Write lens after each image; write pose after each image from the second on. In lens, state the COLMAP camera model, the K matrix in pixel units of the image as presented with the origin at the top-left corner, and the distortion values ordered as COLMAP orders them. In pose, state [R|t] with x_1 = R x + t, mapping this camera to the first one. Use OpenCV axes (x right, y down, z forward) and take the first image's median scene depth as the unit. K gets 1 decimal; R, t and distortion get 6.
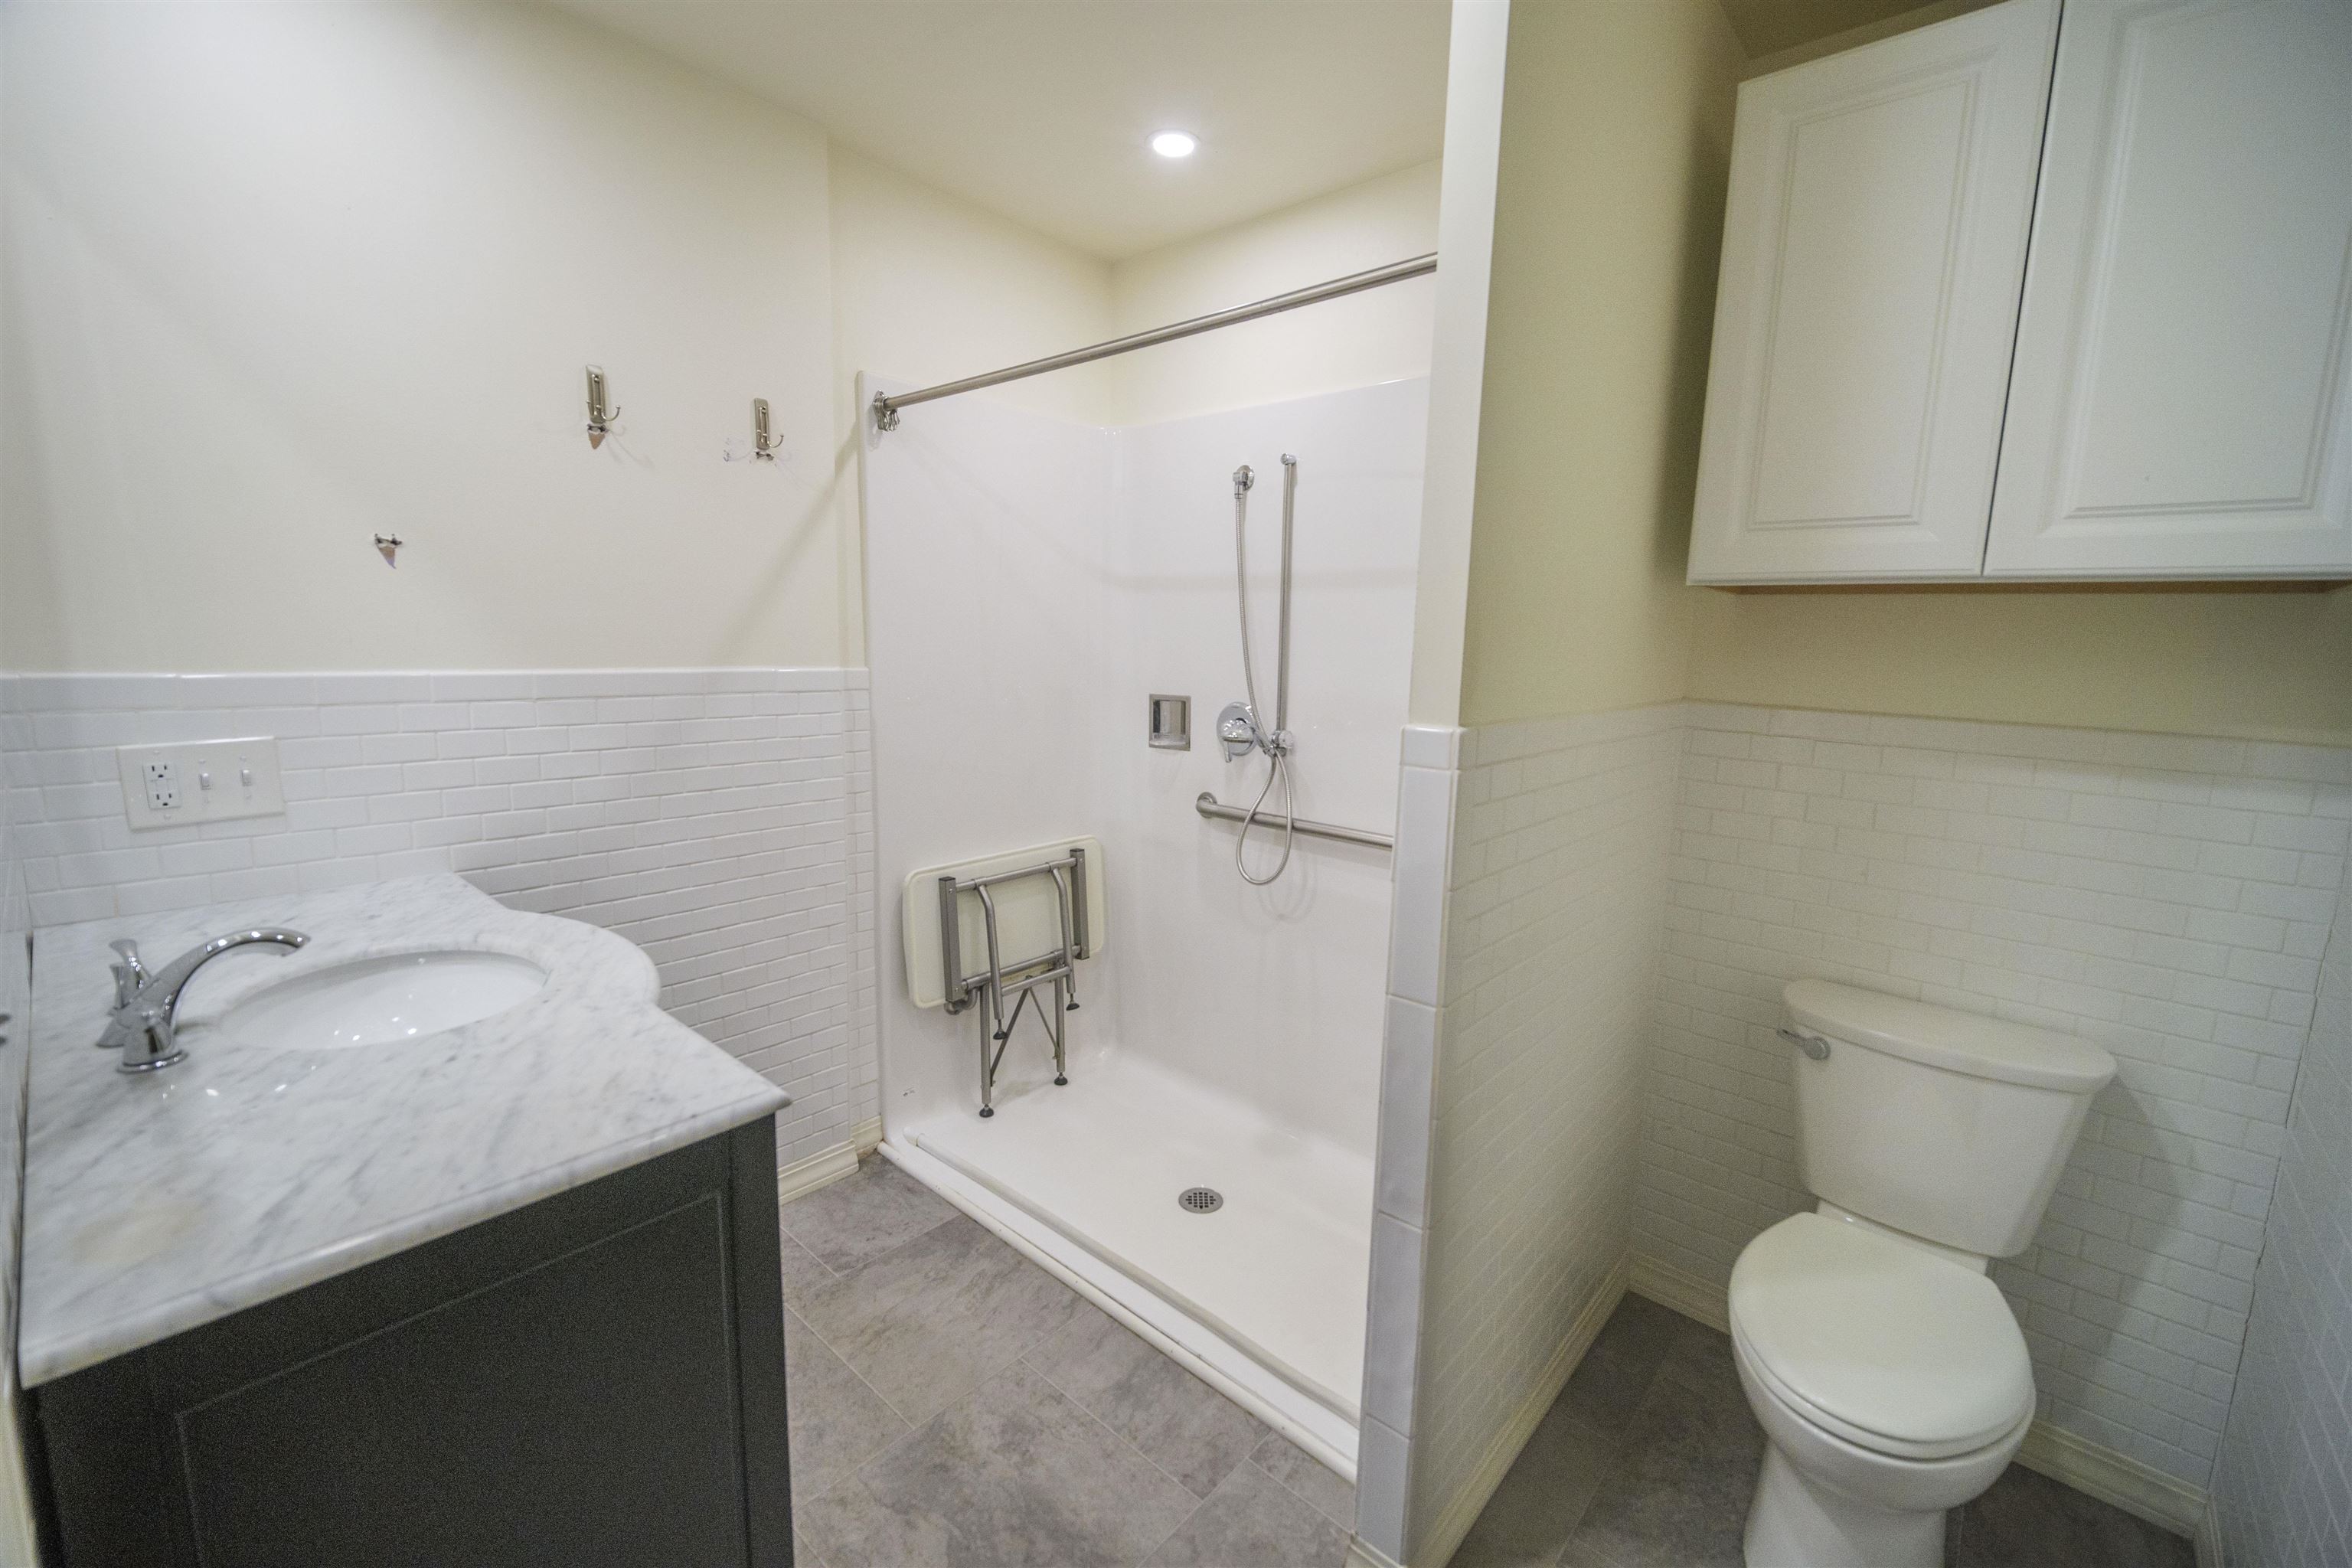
lens RADIAL K [[952.4, 0, 1186.2], [0, 952.4, 783.5], [0, 0, 1]] dist [0.023154, -0.000525]
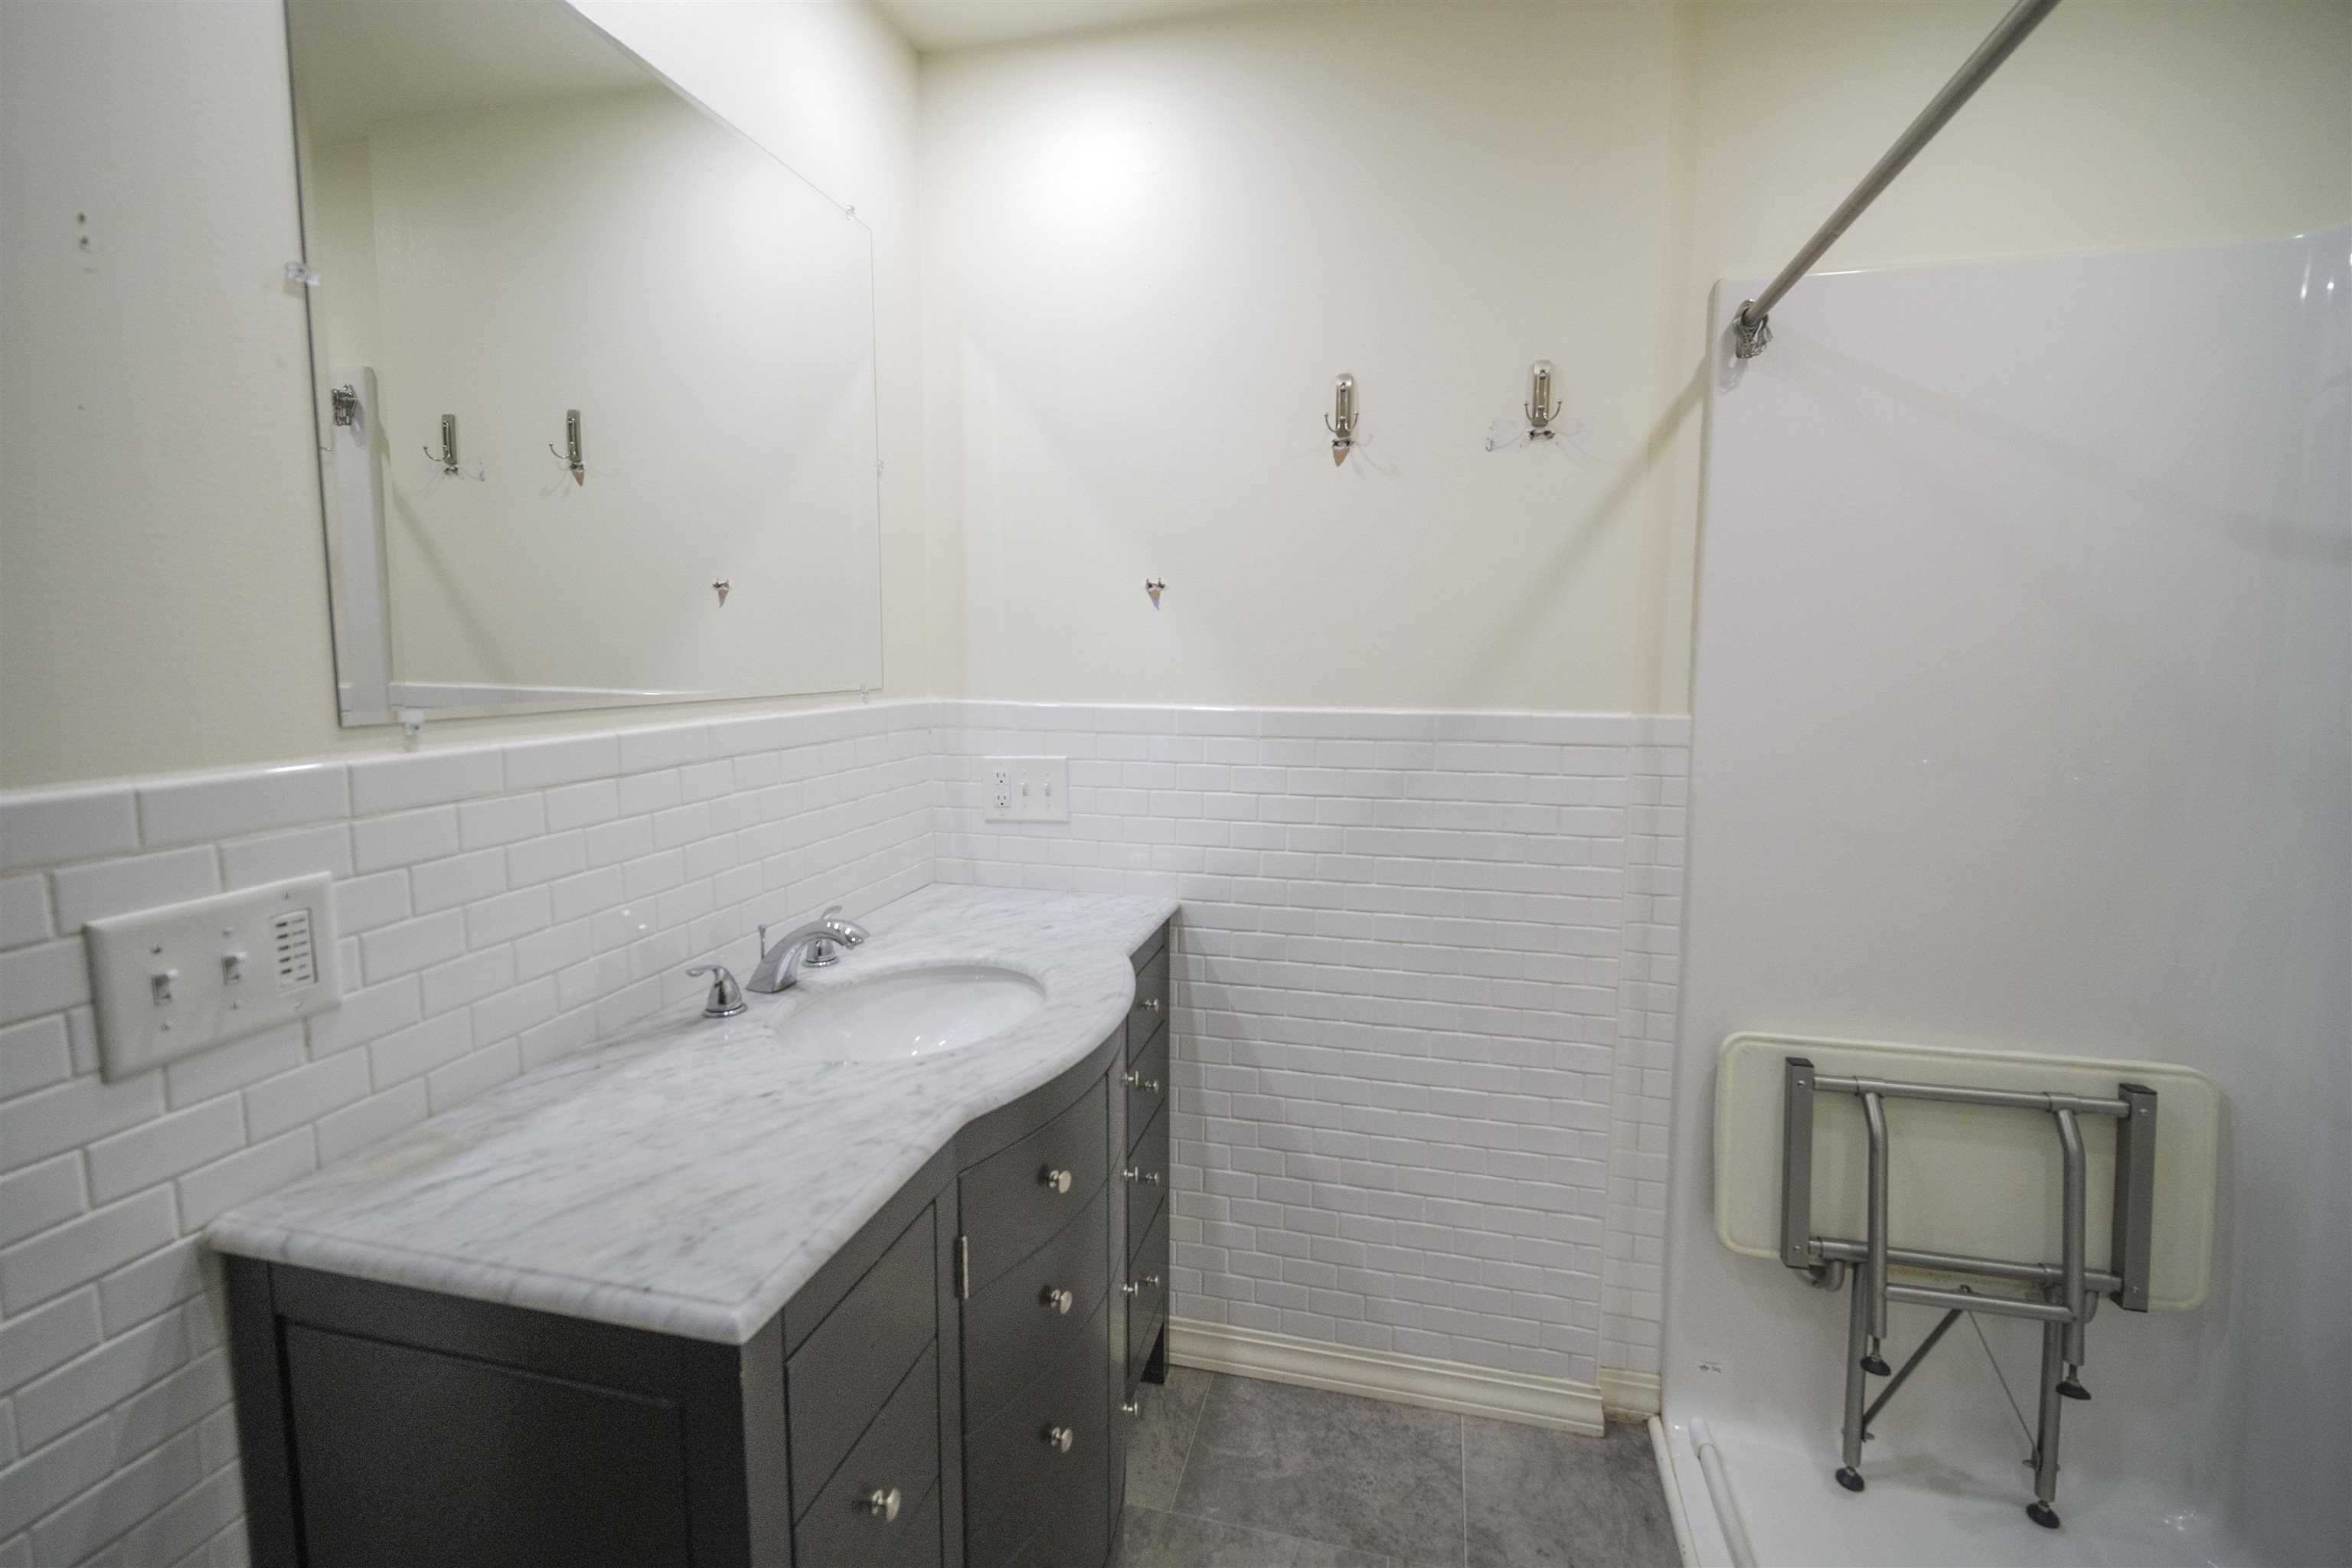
lens RADIAL K [[1017.9, 0, 1180.8], [0, 1017.9, 756.1], [0, 0, 1]] dist [0.029122, -0.019703]
pose [[0.465043, 0.072913, -0.882281, 0.147951], [-0.132728, 0.991080, 0.011944, -0.055763], [0.875282, 0.111549, 0.470572, 0.363694]]
